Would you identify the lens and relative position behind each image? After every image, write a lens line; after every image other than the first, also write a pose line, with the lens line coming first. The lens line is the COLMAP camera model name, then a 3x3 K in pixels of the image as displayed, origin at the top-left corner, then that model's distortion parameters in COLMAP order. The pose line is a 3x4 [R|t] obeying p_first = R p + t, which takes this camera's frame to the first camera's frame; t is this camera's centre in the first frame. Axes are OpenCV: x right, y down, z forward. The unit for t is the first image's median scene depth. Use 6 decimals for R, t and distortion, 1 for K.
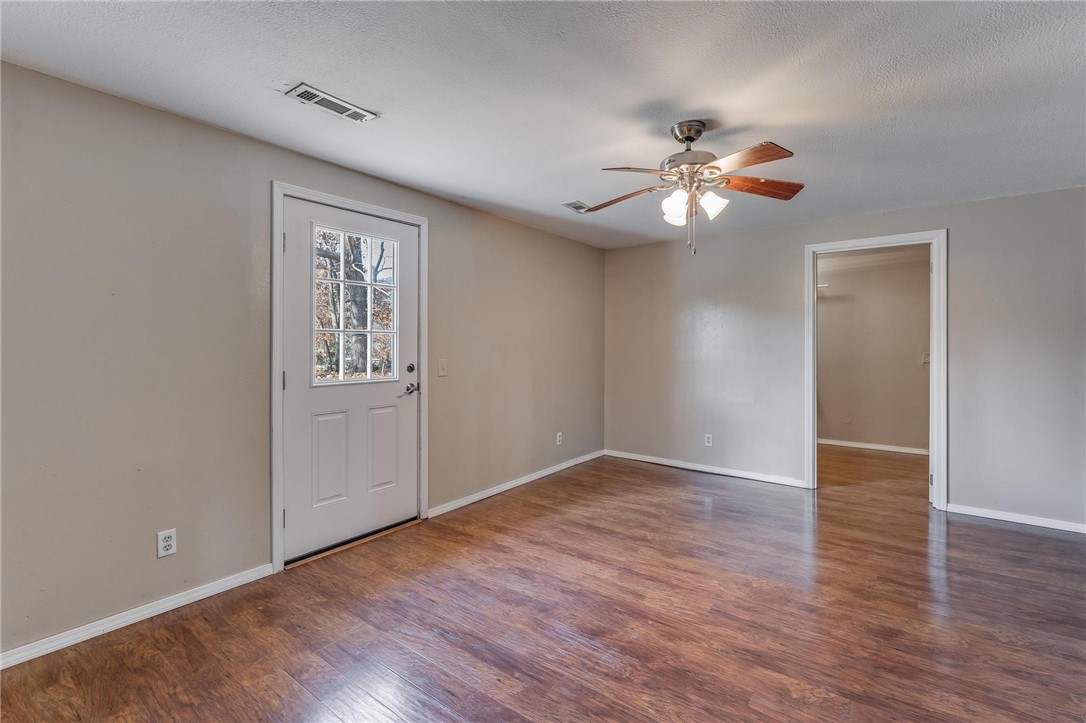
lens RADIAL K [[487.7, 0, 544.2], [0, 487.7, 343.7], [0, 0, 1]] dist [0.001534, 0.000202]
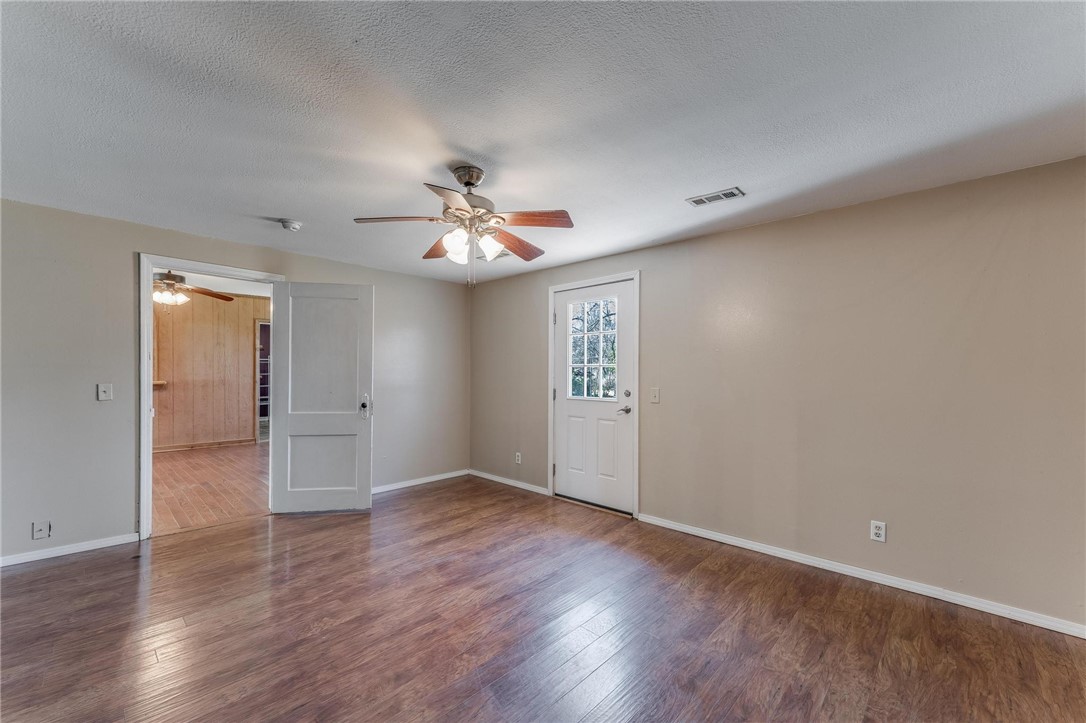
lens RADIAL K [[438.9, 0, 542.9], [0, 438.9, 366.5], [0, 0, 1]] dist [0.000125, -0.000196]
pose [[-0.110042, -0.014099, -0.993827, 1.241707], [-0.004460, 0.999896, -0.013691, -0.004978], [0.993917, 0.002926, -0.110094, 1.269122]]
